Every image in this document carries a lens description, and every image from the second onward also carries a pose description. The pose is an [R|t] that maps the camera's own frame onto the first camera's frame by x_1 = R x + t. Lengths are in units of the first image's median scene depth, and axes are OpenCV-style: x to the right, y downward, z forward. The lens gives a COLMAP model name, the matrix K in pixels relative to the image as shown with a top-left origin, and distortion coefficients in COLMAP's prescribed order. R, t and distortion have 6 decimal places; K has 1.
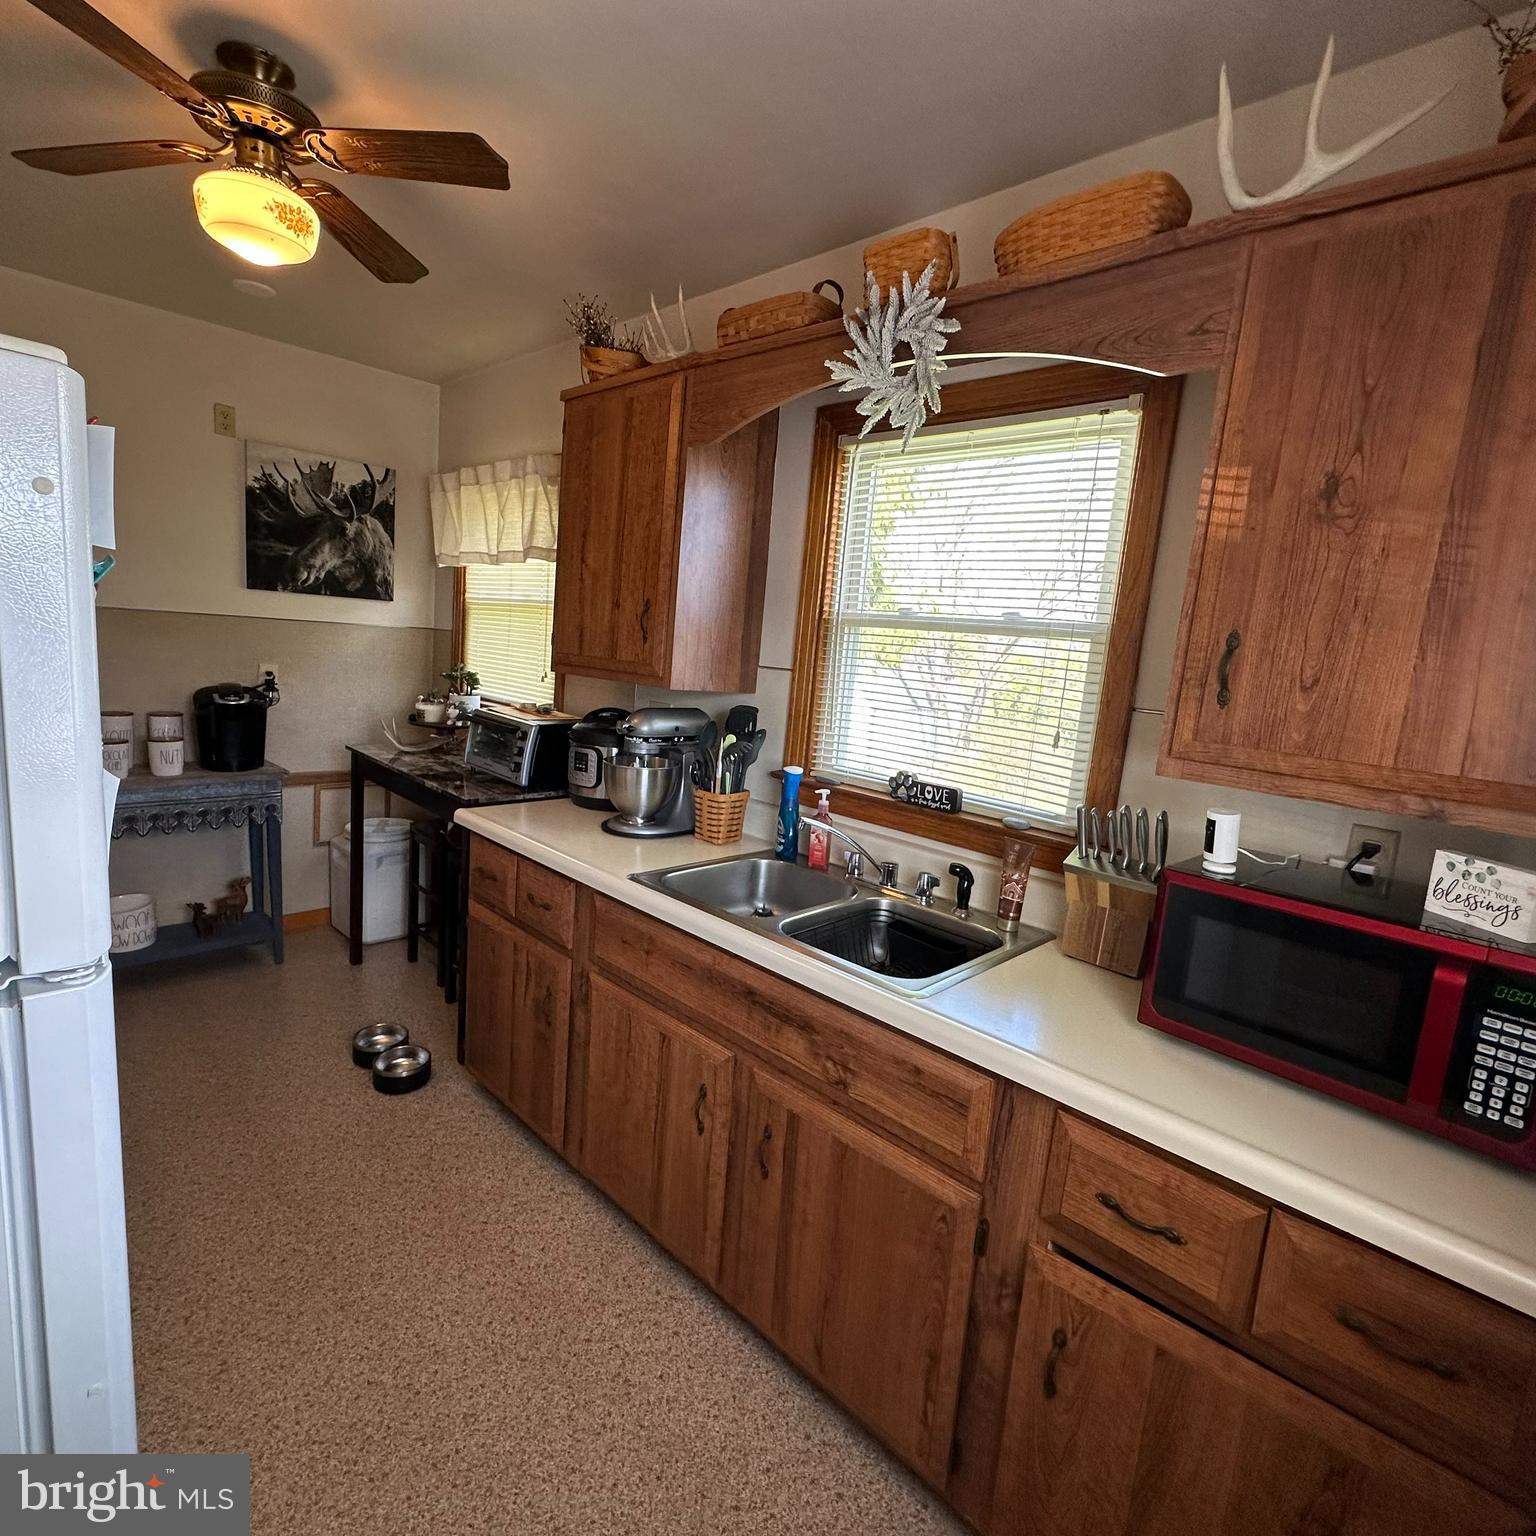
lens RADIAL K [[813.2, 0, 767.0], [0, 813.2, 765.8], [0, 0, 1]] dist [-0.003916, -0.000068]
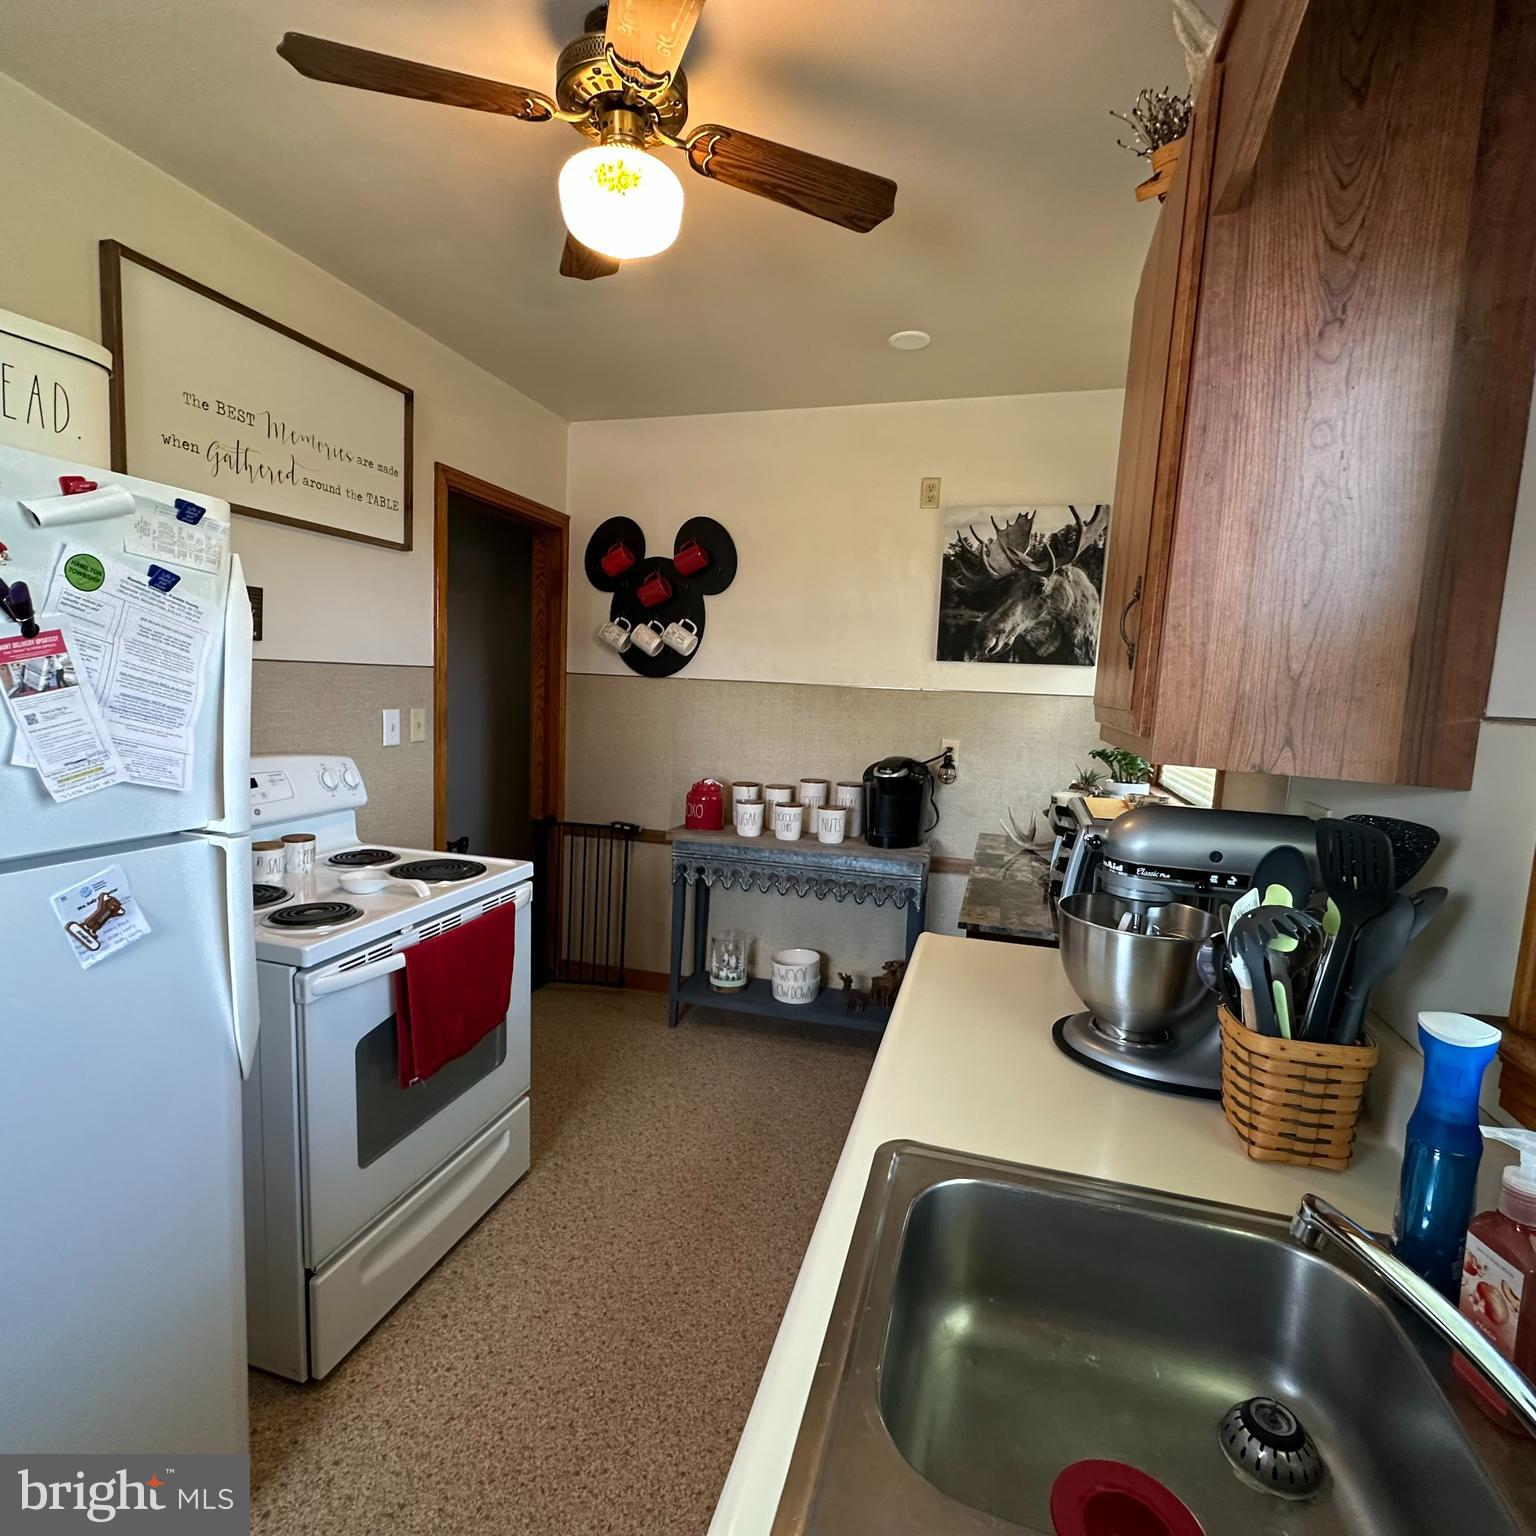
lens RADIAL K [[813.2, 0, 767.0], [0, 813.2, 765.8], [0, 0, 1]] dist [-0.003916, -0.000068]
pose [[0.465016, 0.031768, -0.884732, 0.116022], [-0.141998, 0.989094, -0.039119, -0.028868], [0.873840, 0.143821, 0.464455, 0.388249]]
